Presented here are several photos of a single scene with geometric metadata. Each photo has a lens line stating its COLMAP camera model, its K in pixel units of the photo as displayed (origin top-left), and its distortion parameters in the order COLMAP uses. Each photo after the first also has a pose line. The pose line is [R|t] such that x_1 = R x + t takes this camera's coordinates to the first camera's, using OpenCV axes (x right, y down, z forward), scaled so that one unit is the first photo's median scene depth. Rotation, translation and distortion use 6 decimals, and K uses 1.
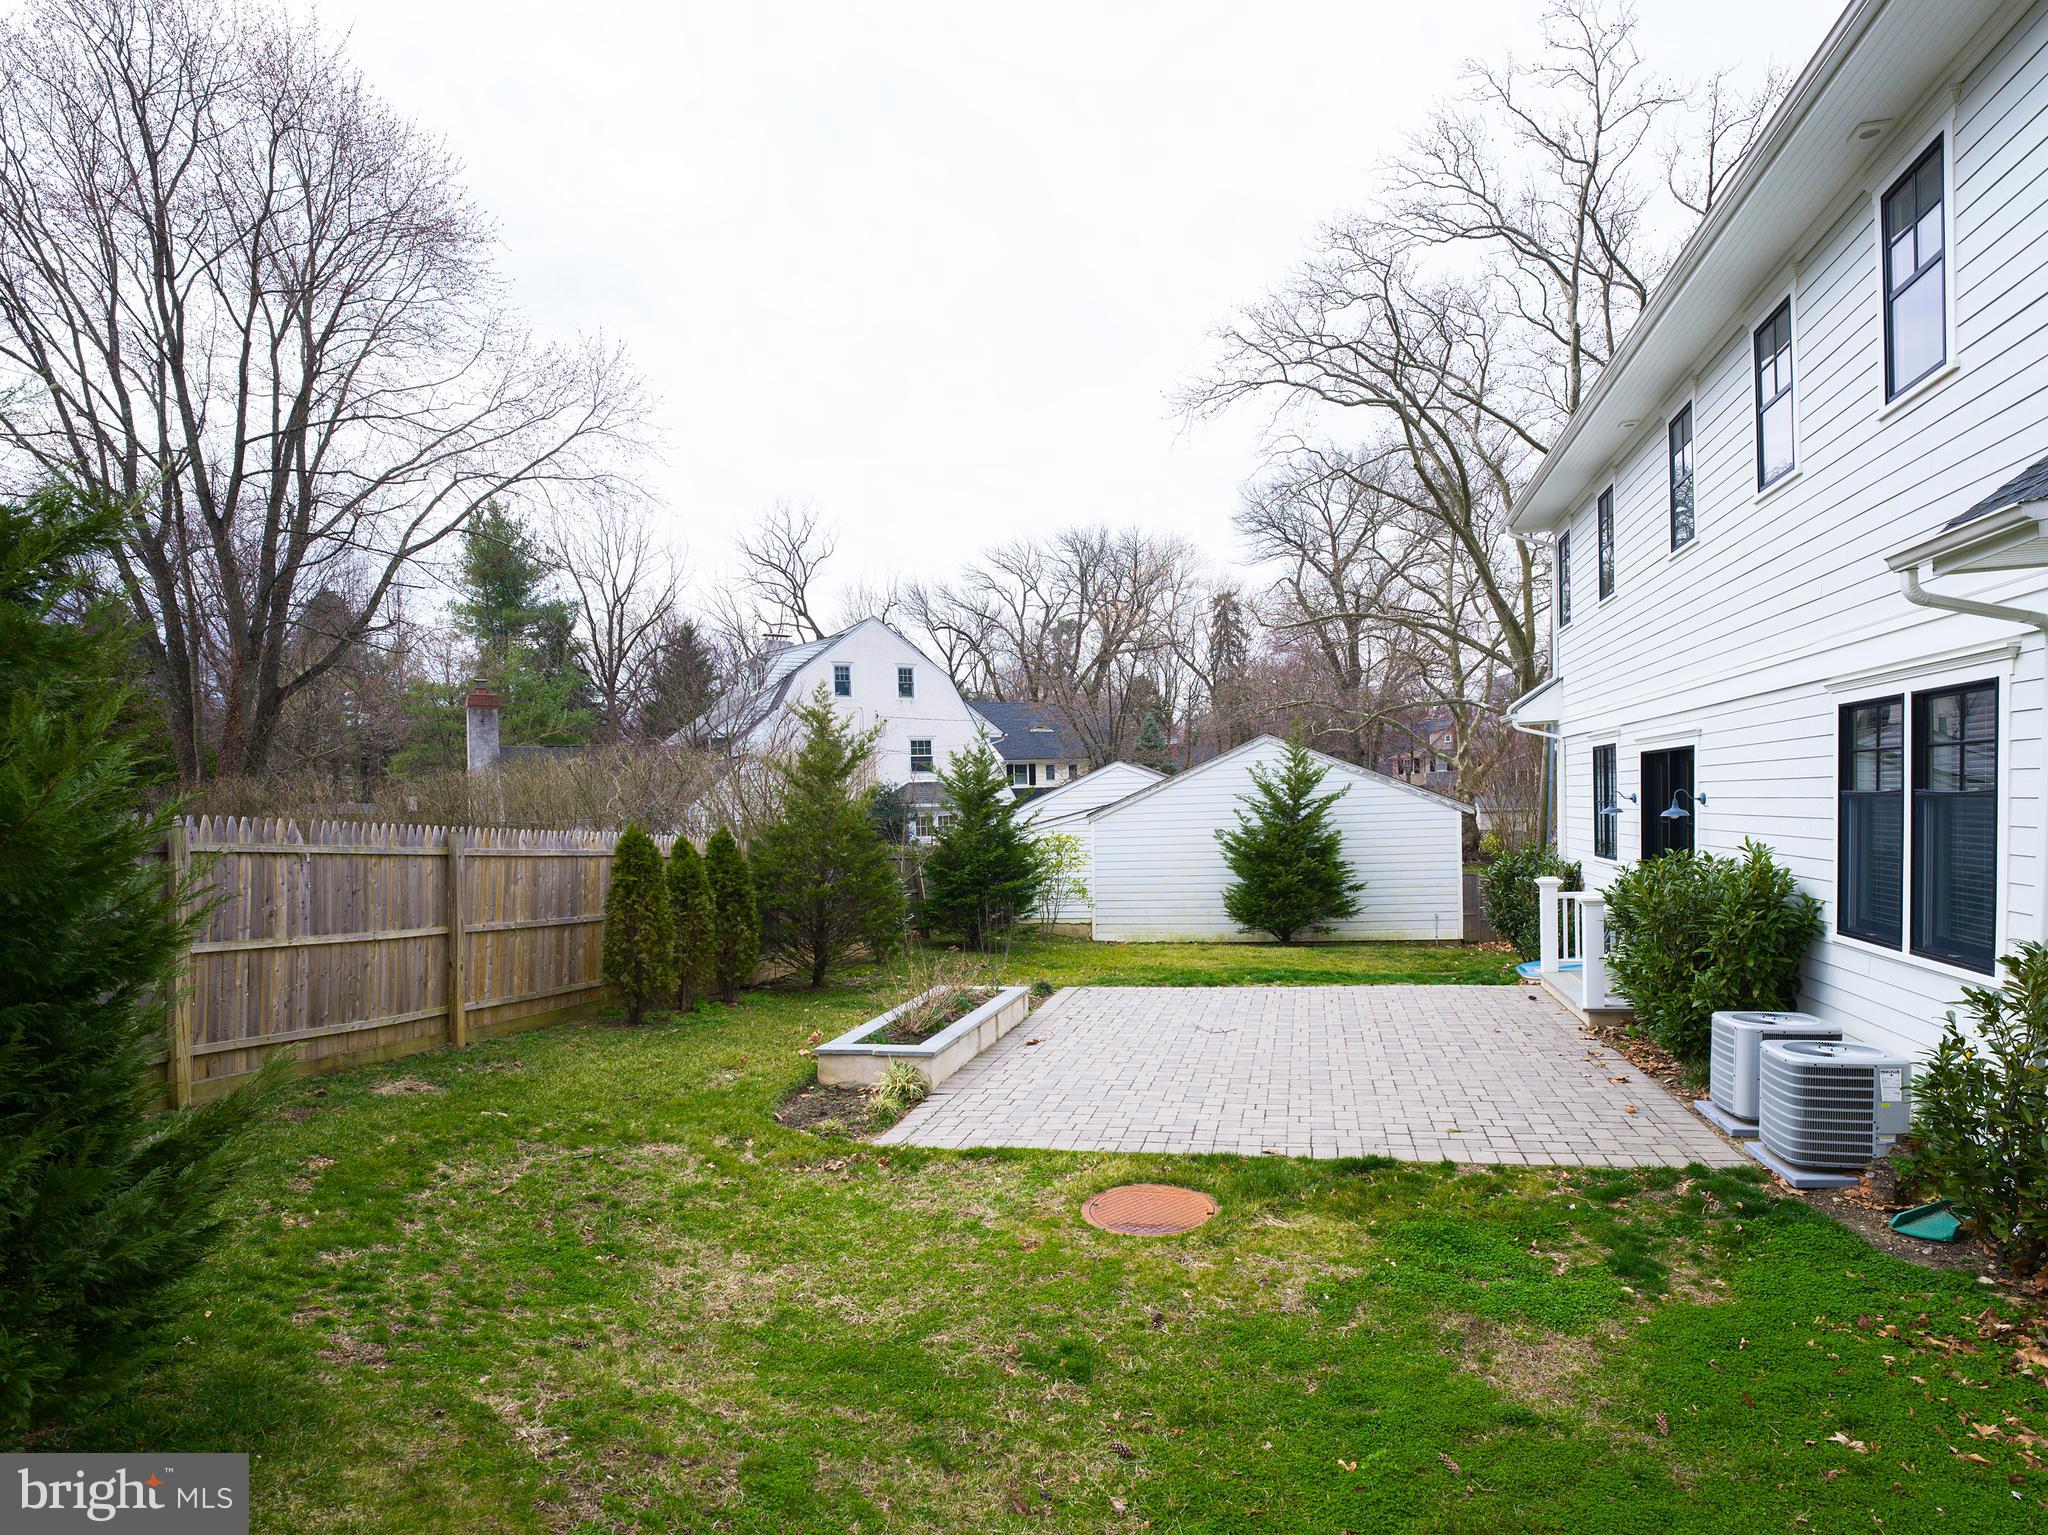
lens RADIAL K [[995.5, 0, 1025.5], [0, 995.5, 836.8], [0, 0, 1]] dist [-0.001043, -0.000184]
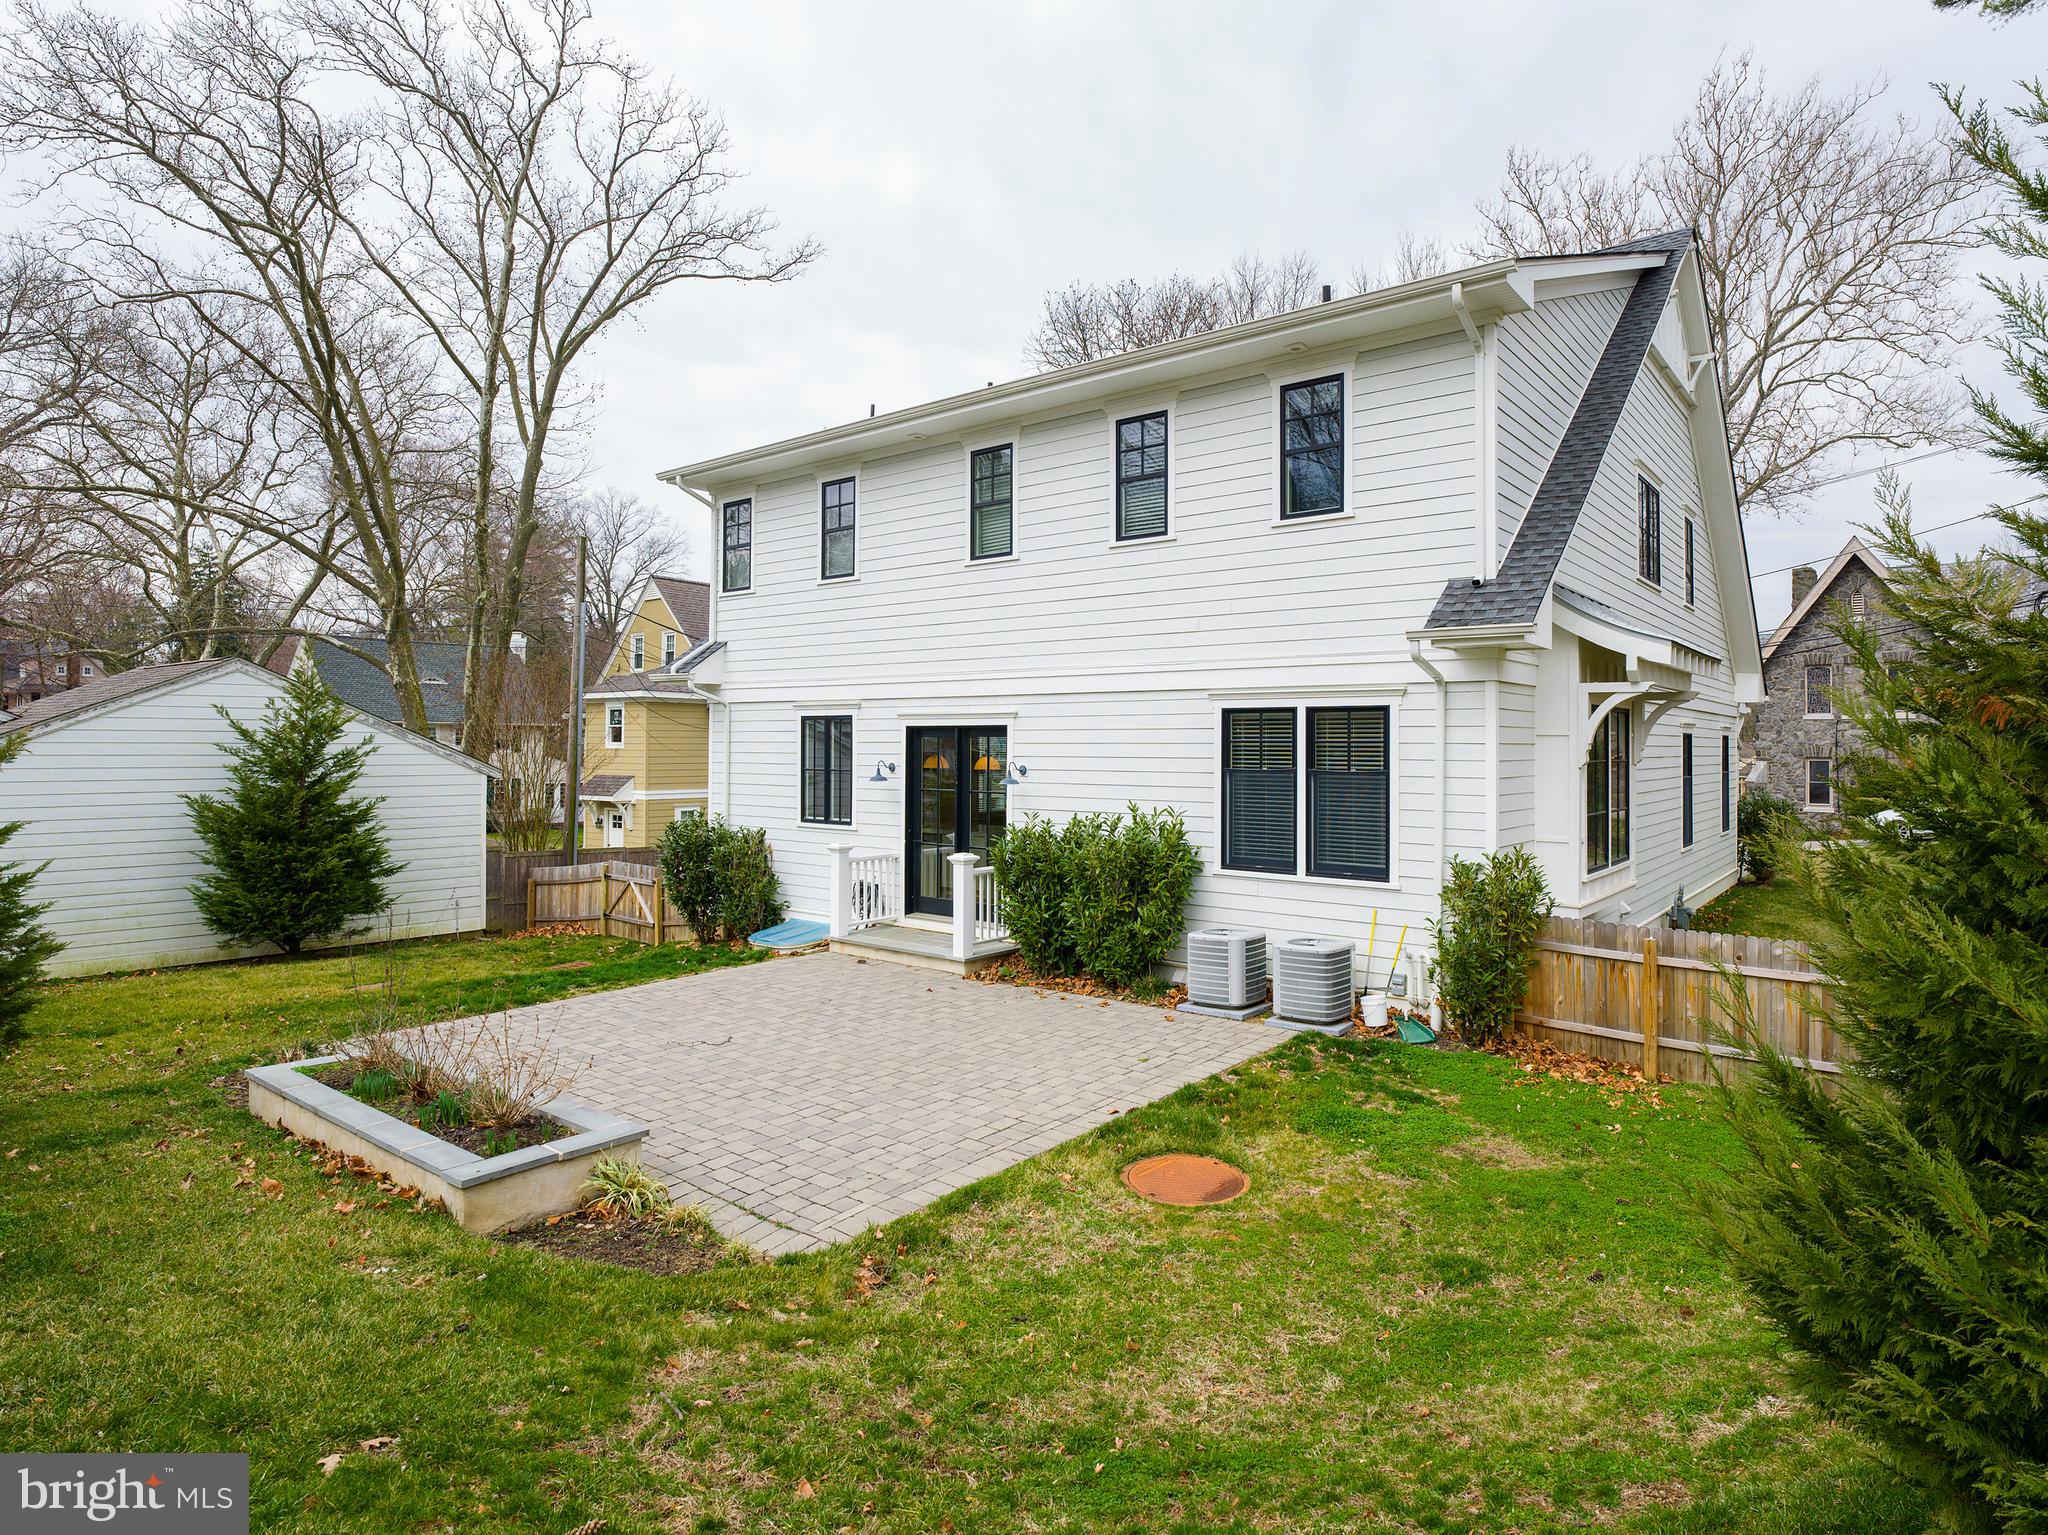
lens RADIAL K [[1160.2, 0, 1024.0], [0, 1160.2, 767.5], [0, 0, 1]] dist [-0.017683, -0.000165]
pose [[0.471855, 0.018143, 0.881489, -0.833903], [0.009525, 0.999625, -0.025673, -0.008389], [-0.881625, 0.020511, 0.471505, 0.495242]]
